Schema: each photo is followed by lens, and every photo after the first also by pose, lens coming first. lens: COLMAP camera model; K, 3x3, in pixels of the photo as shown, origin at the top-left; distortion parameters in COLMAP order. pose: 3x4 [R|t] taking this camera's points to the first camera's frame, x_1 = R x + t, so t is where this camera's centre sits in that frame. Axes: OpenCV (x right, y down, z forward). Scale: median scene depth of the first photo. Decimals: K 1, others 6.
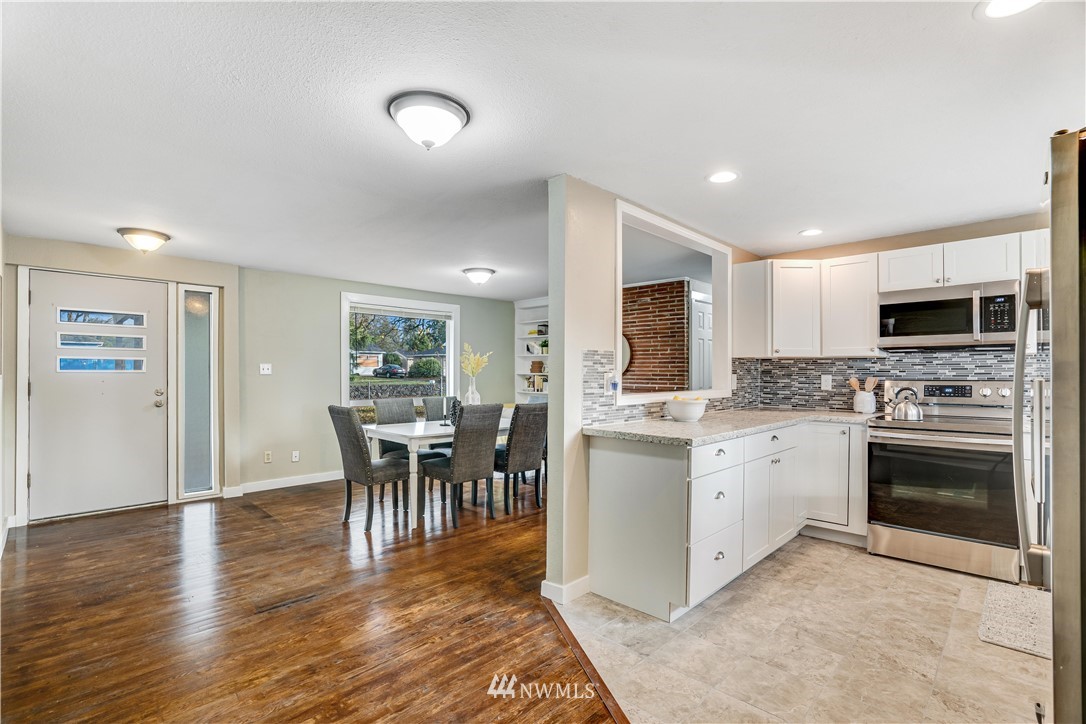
lens RADIAL K [[515.8, 0, 557.1], [0, 515.8, 363.0], [0, 0, 1]] dist [-0.063606, 0.024294]
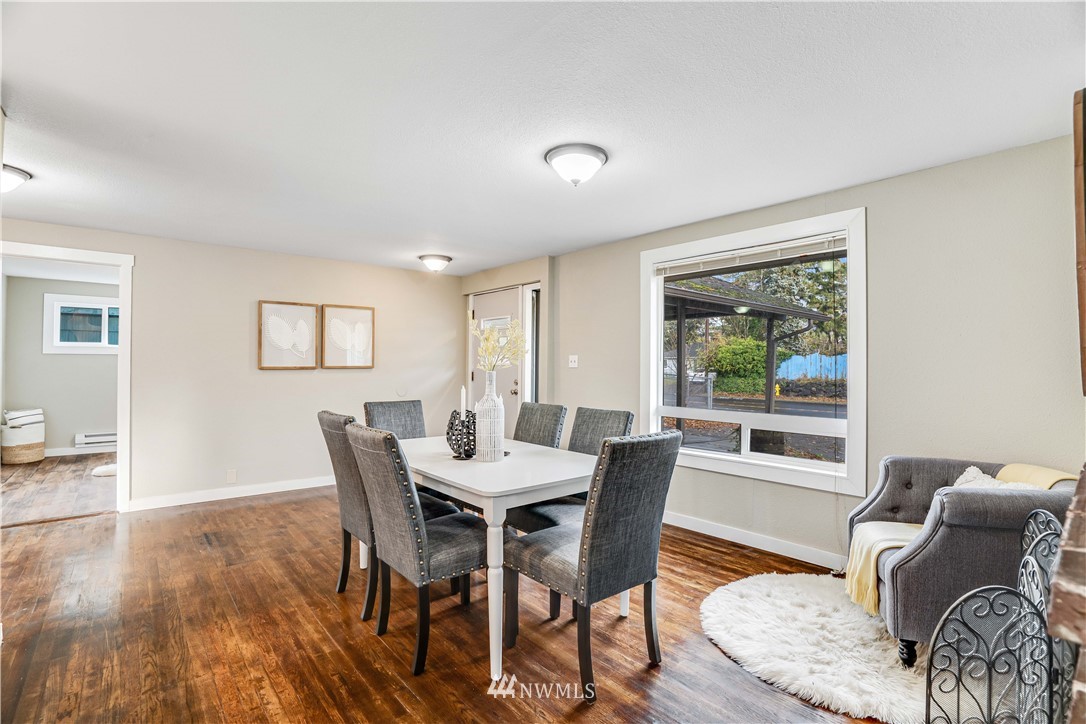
lens RADIAL K [[515.8, 0, 557.1], [0, 515.8, 363.0], [0, 0, 1]] dist [-0.063606, 0.024294]
pose [[-0.135200, -0.011046, -0.990757, 0.431804], [0.026787, 0.999532, -0.014799, 0.033538], [0.990456, -0.028540, -0.134841, 1.369205]]
